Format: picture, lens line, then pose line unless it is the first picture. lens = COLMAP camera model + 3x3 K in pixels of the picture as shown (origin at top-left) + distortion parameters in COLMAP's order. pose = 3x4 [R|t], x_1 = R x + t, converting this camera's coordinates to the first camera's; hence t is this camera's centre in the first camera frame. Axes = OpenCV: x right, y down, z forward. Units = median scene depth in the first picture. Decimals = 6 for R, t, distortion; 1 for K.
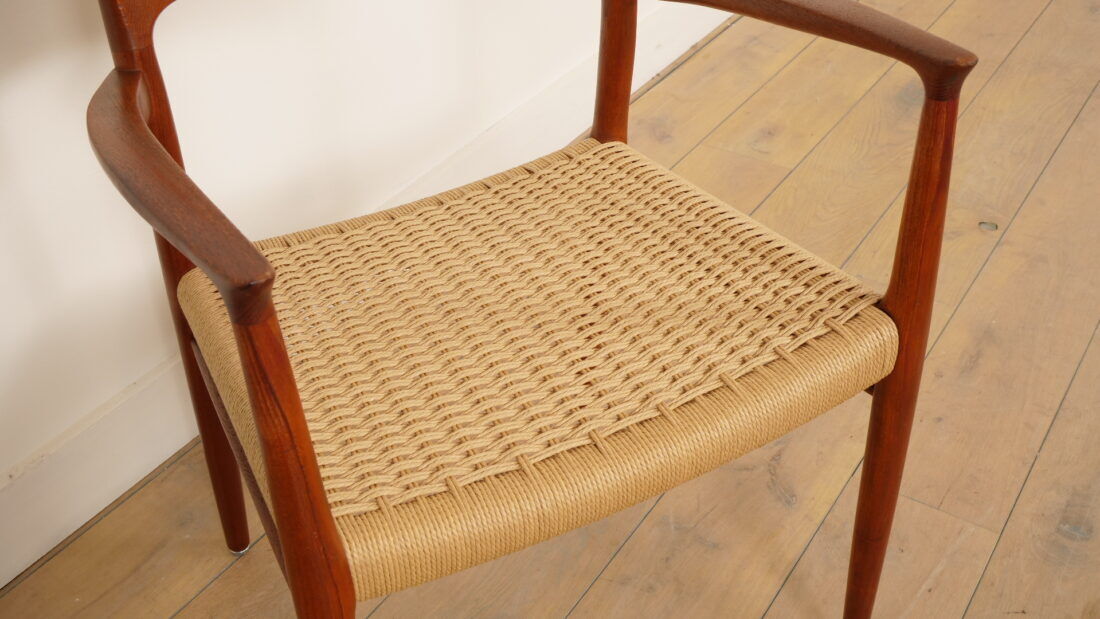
lens RADIAL K [[1224.1, 0, 550.0], [0, 1224.1, 309.5], [0, 0, 1]] dist [0.012959, 0.003418]
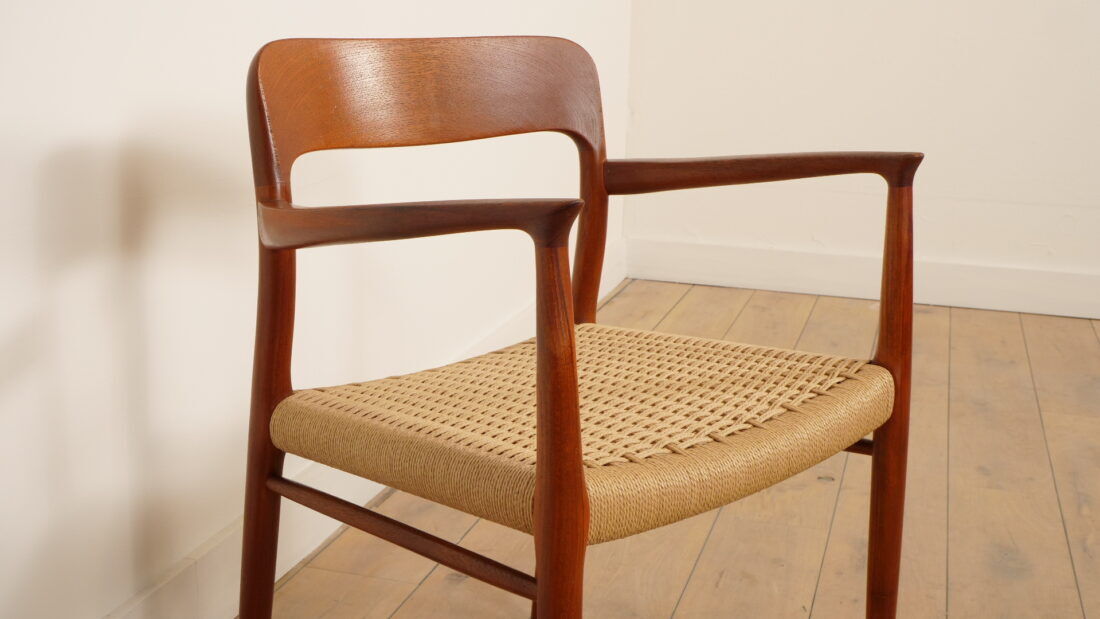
lens RADIAL K [[1444.8, 0, 550.0], [0, 1444.8, 309.5], [0, 0, 1]] dist [0.035796, 0.076385]
pose [[0.951900, -0.022344, 0.305593, -0.387305], [0.145608, 0.910517, -0.386986, 0.363480], [-0.269601, 0.412868, 0.869974, -0.190667]]
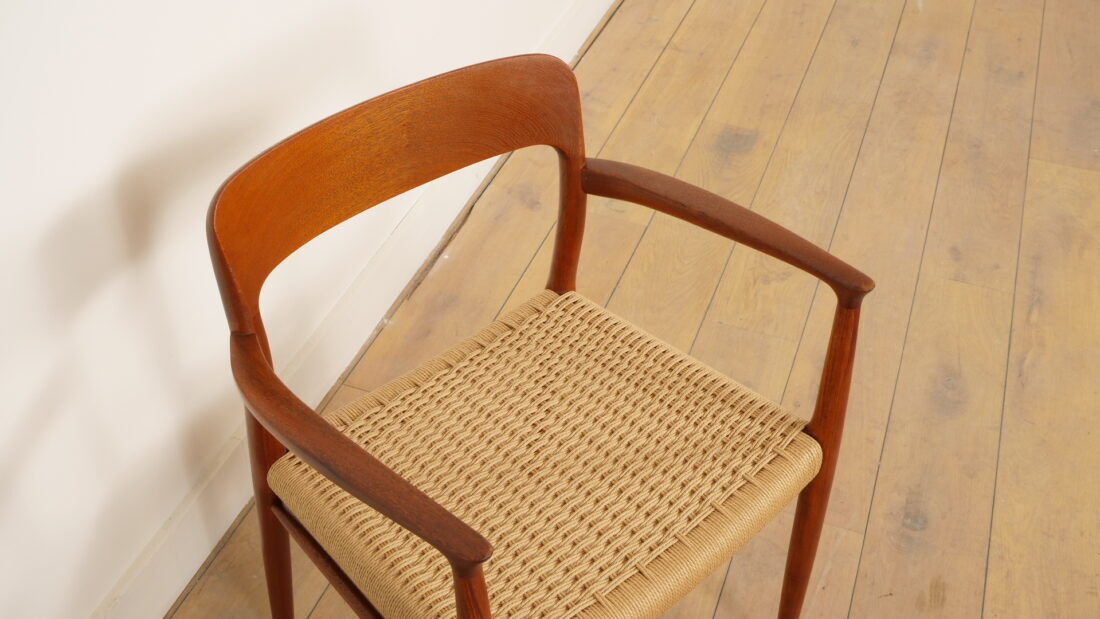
lens RADIAL K [[1224.1, 0, 550.0], [0, 1224.1, 309.5], [0, 0, 1]] dist [0.012959, 0.003418]
pose [[0.973165, -0.121080, 0.195675, -0.208109], [0.106015, 0.990660, 0.085749, -0.220468], [-0.204230, -0.062704, 0.976913, -0.231281]]
